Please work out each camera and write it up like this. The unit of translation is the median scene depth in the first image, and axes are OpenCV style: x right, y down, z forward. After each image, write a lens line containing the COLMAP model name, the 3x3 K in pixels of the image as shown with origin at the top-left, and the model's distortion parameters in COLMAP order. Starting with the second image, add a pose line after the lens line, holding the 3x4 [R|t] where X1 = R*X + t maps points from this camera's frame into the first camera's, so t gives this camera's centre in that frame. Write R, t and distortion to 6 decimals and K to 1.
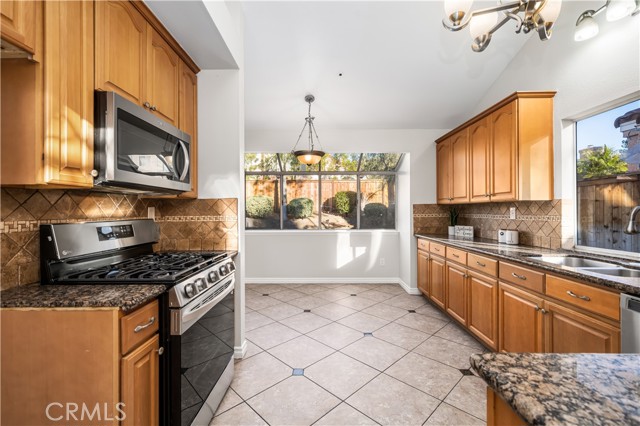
lens RADIAL K [[280.2, 0, 324.5], [0, 280.2, 211.8], [0, 0, 1]] dist [0.000597, 0.000007]
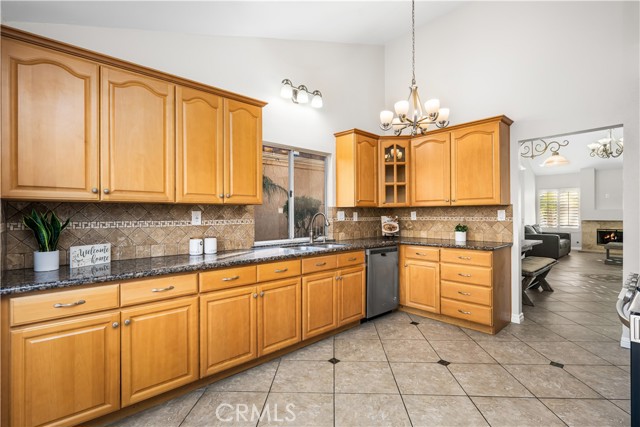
lens RADIAL K [[291.1, 0, 322.8], [0, 291.1, 214.9], [0, 0, 1]] dist [-0.012480, -0.000068]
pose [[-0.667214, 0.004711, 0.744851, -0.256013], [0.009632, 0.999951, 0.002304, -0.003866], [-0.744804, 0.008712, -0.667227, 1.437804]]
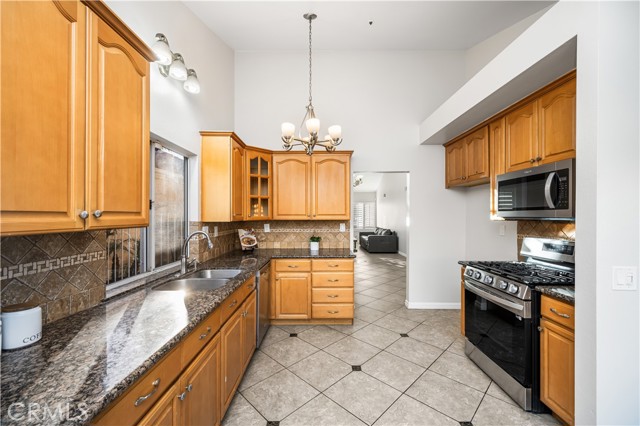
lens RADIAL K [[249.1, 0, 318.0], [0, 249.1, 214.9], [0, 0, 1]] dist [-0.001040, -0.000130]
pose [[-0.999701, 0.002539, 0.024326, 0.277134], [0.002500, 0.999996, -0.001636, -0.062284], [-0.024330, -0.001574, -0.999703, 1.418021]]
